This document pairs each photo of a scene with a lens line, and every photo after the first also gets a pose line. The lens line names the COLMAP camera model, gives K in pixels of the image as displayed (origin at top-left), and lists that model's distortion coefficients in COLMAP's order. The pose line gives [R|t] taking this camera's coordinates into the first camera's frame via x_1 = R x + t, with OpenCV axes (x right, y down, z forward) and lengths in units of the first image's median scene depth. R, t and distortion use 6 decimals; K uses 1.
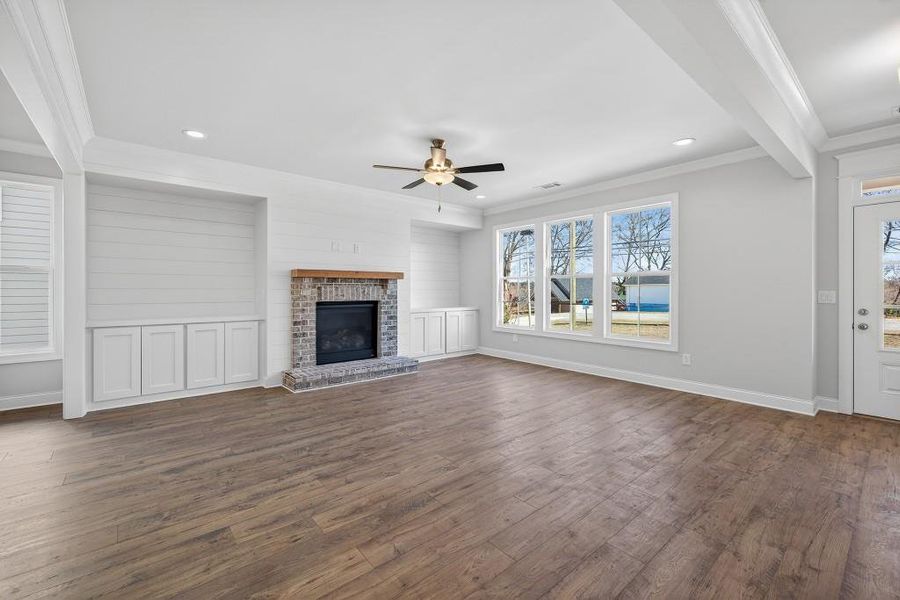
lens RADIAL K [[381.1, 0, 449.3], [0, 381.1, 288.1], [0, 0, 1]] dist [0.008394, -0.002410]
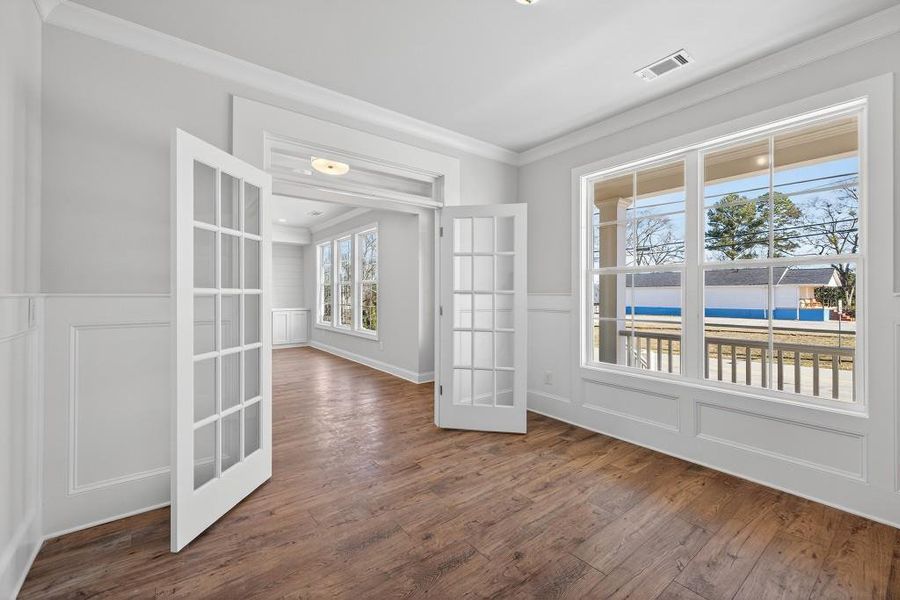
lens RADIAL K [[381.1, 0, 452.8], [0, 381.1, 292.9], [0, 0, 1]] dist [0.008394, -0.002410]
pose [[0.999649, 0.005469, -0.025917, 0.810666], [-0.005242, 0.999947, 0.008818, -0.015980], [0.025964, -0.008679, 0.999625, -0.303150]]
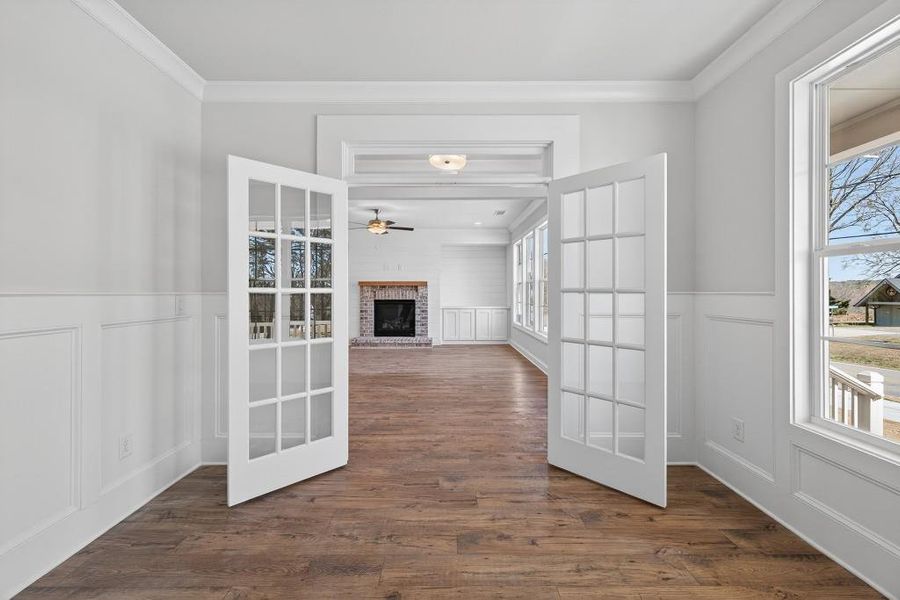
lens RADIAL K [[381.1, 0, 451.9], [0, 381.1, 292.9], [0, 0, 1]] dist [0.008394, -0.002410]
pose [[0.765970, 0.005360, -0.642855, 1.039499], [0.003280, 0.999920, 0.012245, -0.014829], [0.642869, -0.011488, 0.765890, -0.097965]]
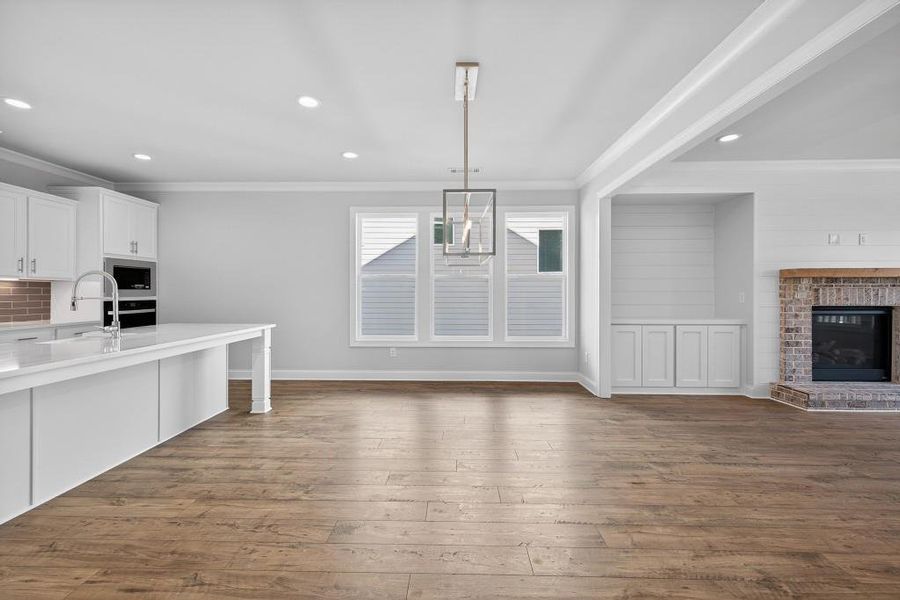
lens RADIAL K [[381.1, 0, 450.7], [0, 381.1, 292.1], [0, 0, 1]] dist [0.008394, -0.002410]
pose [[0.752439, -0.001954, -0.658659, -0.392234], [0.002958, 0.999996, 0.000412, 0.001889], [0.658656, -0.002258, 0.752441, -0.168078]]
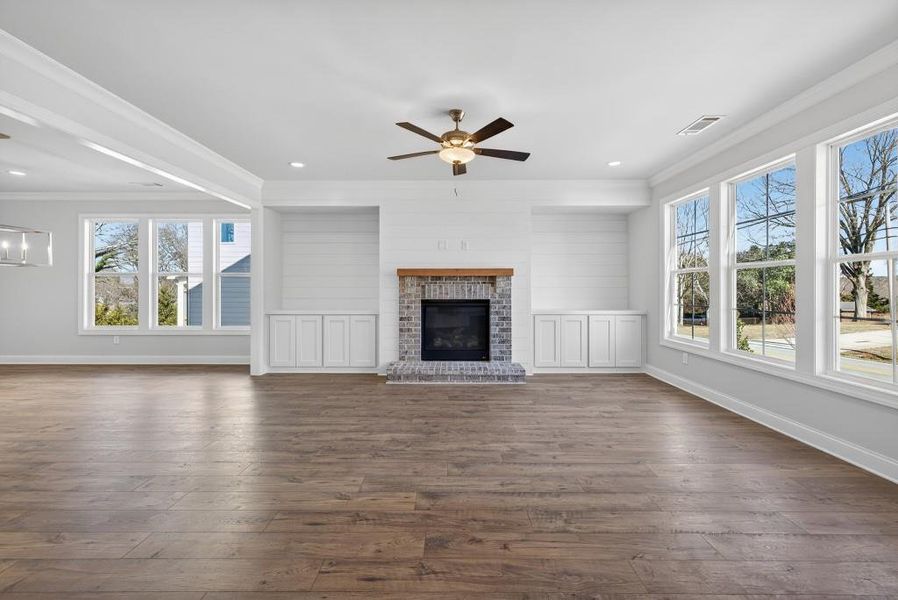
lens RADIAL K [[380.2, 0, 449.5], [0, 380.2, 288.8], [0, 0, 1]] dist [0.008394, -0.002410]
pose [[0.761576, 0.001862, -0.648073, 0.382508], [0.003928, 0.999964, 0.007489, -0.000811], [0.648064, -0.008249, 0.761541, 0.262242]]
